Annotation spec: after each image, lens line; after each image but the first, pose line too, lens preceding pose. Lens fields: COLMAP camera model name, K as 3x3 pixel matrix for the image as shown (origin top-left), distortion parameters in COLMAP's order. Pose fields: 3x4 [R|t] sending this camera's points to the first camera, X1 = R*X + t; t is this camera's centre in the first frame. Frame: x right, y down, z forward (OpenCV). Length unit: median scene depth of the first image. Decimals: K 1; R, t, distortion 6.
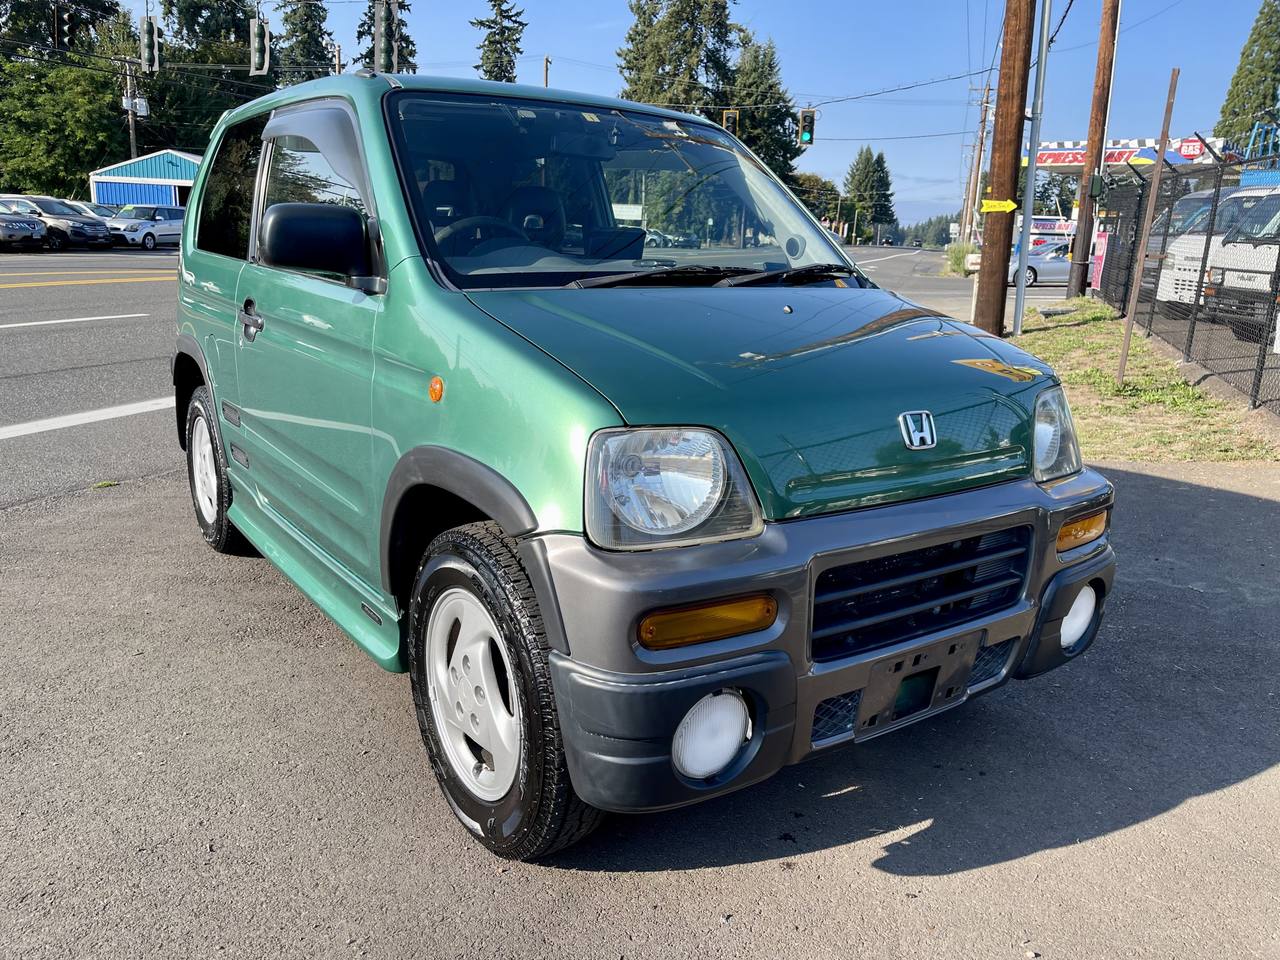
lens RADIAL K [[971.8, 0, 633.7], [0, 971.8, 474.5], [0, 0, 1]] dist [0.059266, -0.085516]
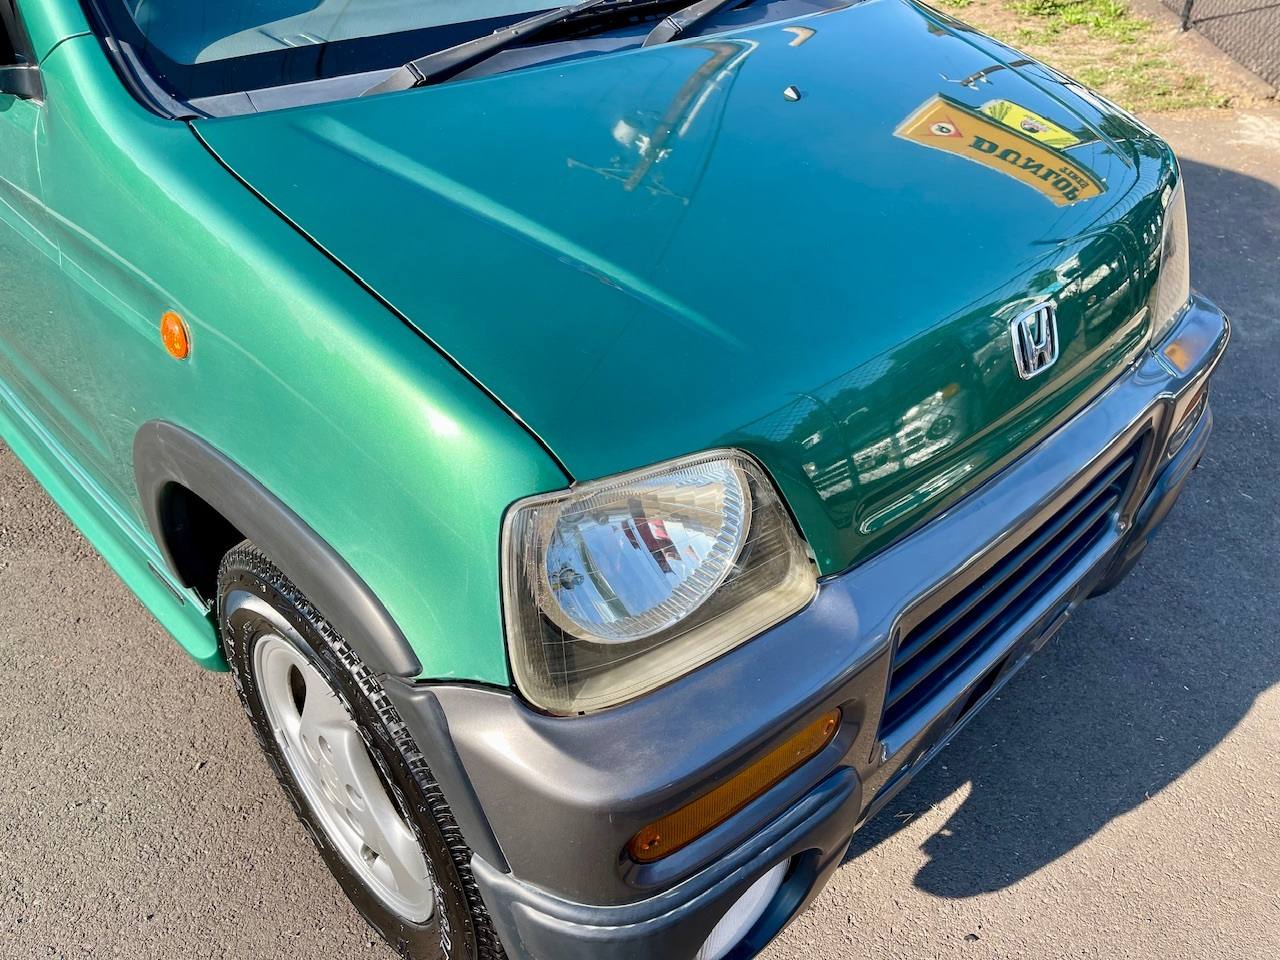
lens RADIAL K [[983.8, 0, 640.0], [0, 983.8, 480.0], [0, 0, 1]] dist [0.058843, -0.101523]
pose [[0.985982, -0.109493, 0.125900, -0.028784], [0.055194, 0.926116, 0.373181, -0.186119], [-0.157458, -0.361000, 0.919177, 0.406700]]
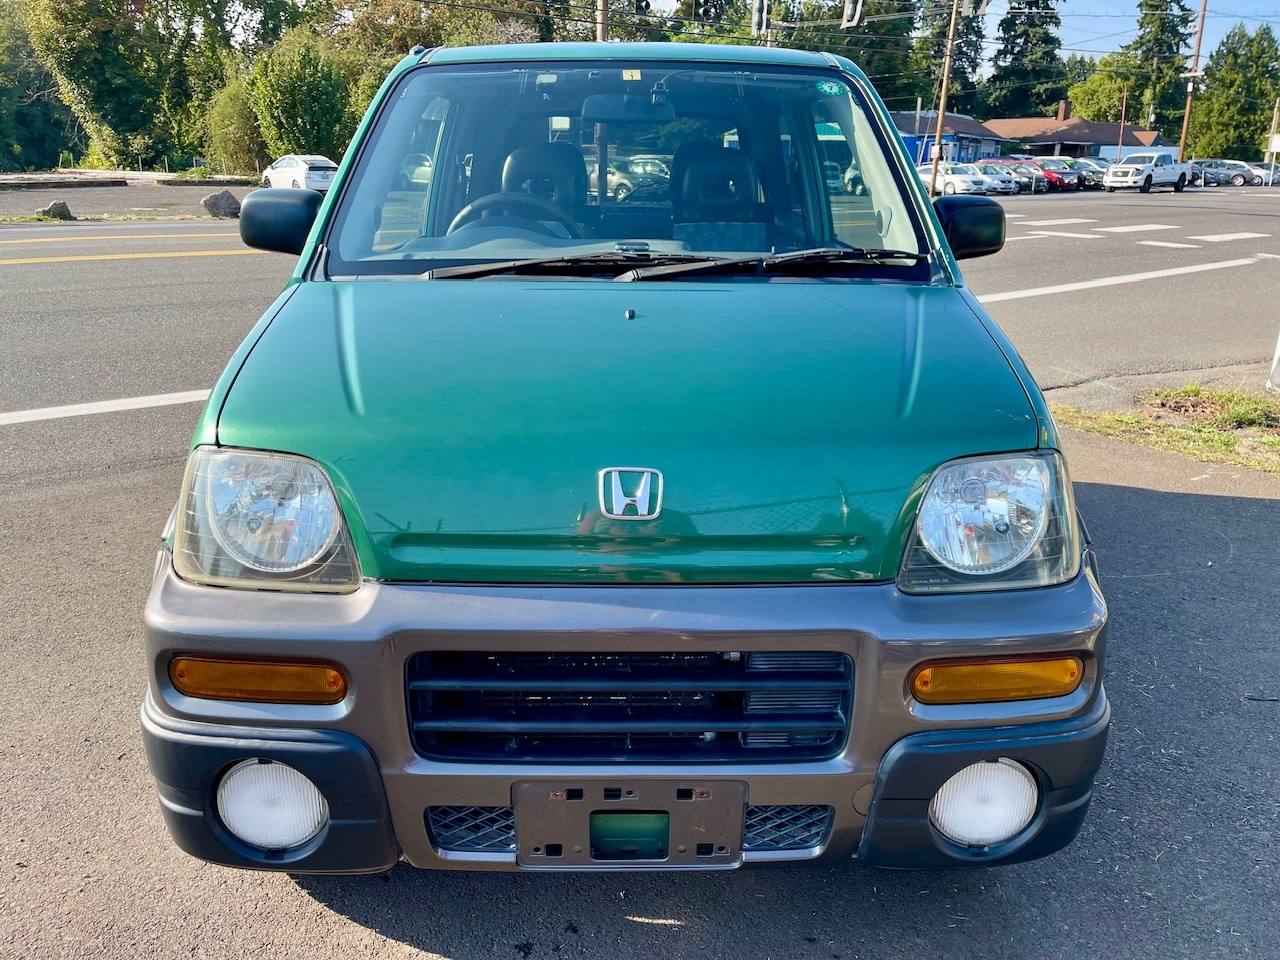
lens RADIAL K [[971.8, 0, 633.7], [0, 971.8, 474.5], [0, 0, 1]] dist [0.059266, -0.085516]
pose [[0.825973, 0.139179, -0.546258, 0.627421], [-0.111552, 0.990234, 0.083626, -0.110081], [0.552562, -0.008137, 0.833432, 0.349723]]
